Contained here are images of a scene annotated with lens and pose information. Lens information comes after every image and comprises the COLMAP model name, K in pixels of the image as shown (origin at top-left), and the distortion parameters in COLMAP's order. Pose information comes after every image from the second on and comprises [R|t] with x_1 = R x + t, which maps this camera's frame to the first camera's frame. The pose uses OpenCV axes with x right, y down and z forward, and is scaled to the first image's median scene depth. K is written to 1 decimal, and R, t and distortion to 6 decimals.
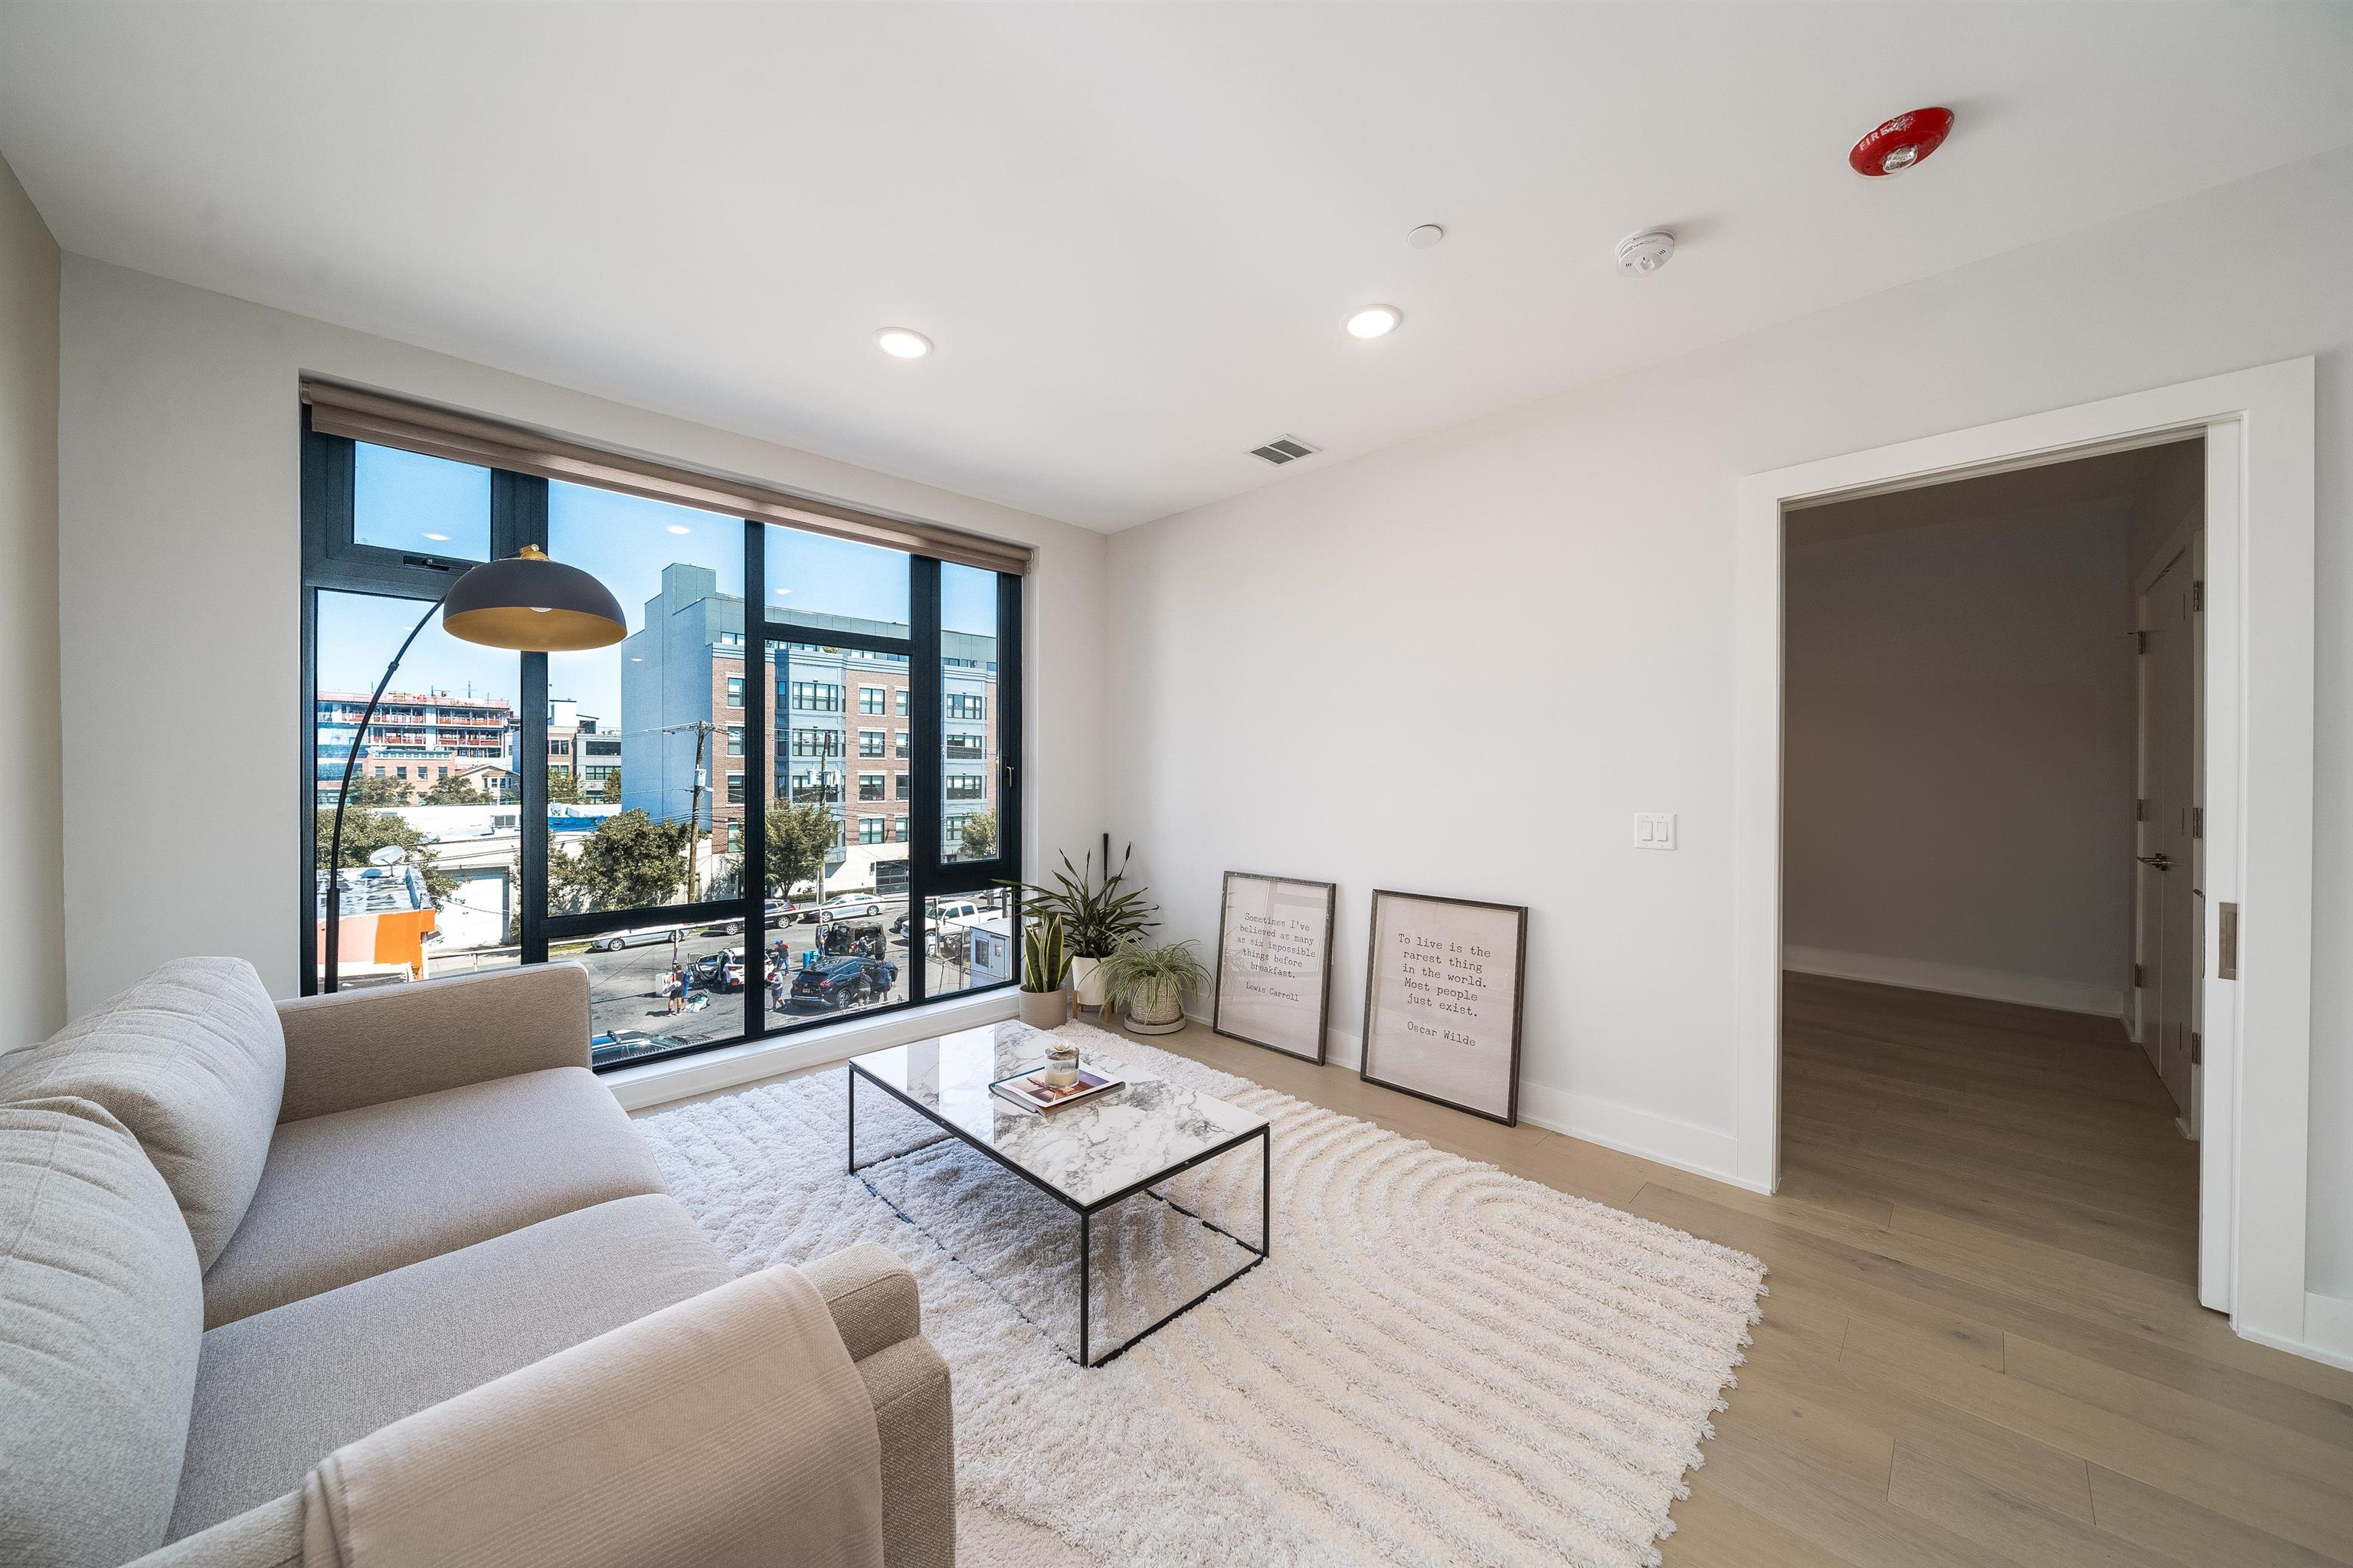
lens RADIAL K [[815.7, 0, 1183.8], [0, 815.7, 772.3], [0, 0, 1]] dist [-0.004836, -0.000117]
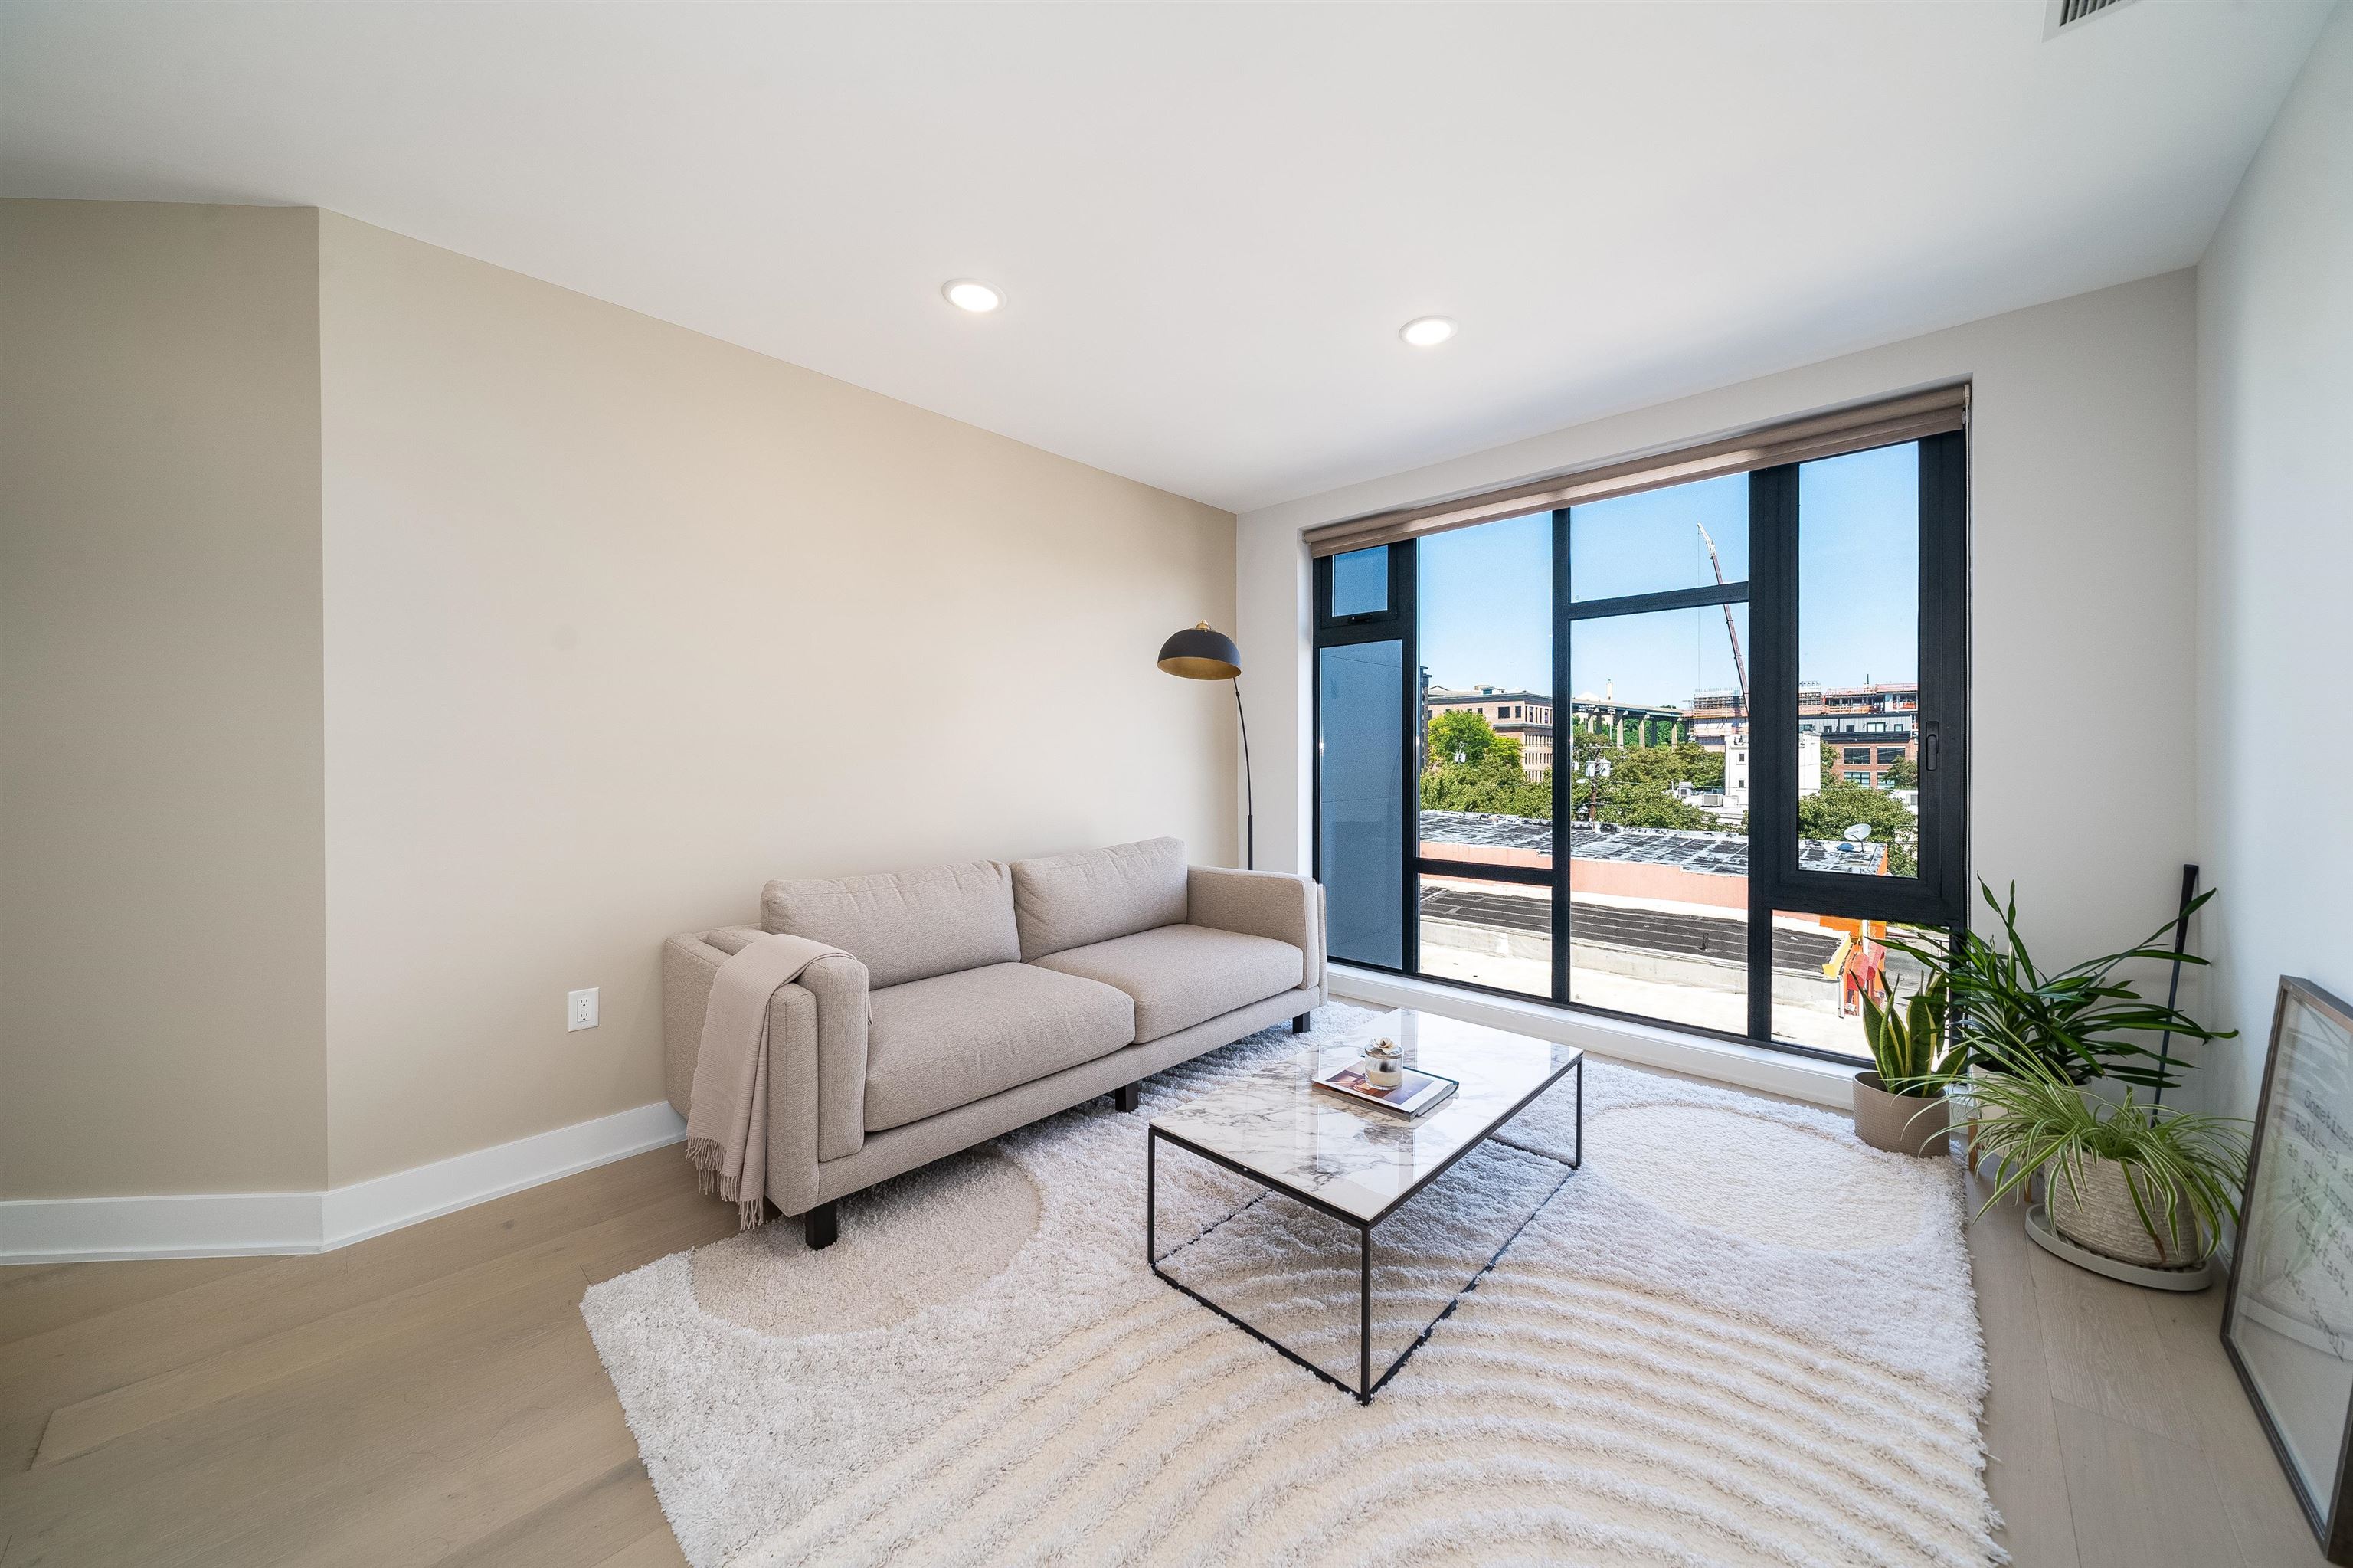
lens RADIAL K [[815.7, 0, 1196.2], [0, 815.7, 755.2], [0, 0, 1]] dist [-0.004836, -0.000117]
pose [[0.035605, -0.006826, -0.999343, 0.494481], [0.005211, 0.999964, -0.006645, 0.010891], [0.999352, -0.004971, 0.035639, 0.491603]]
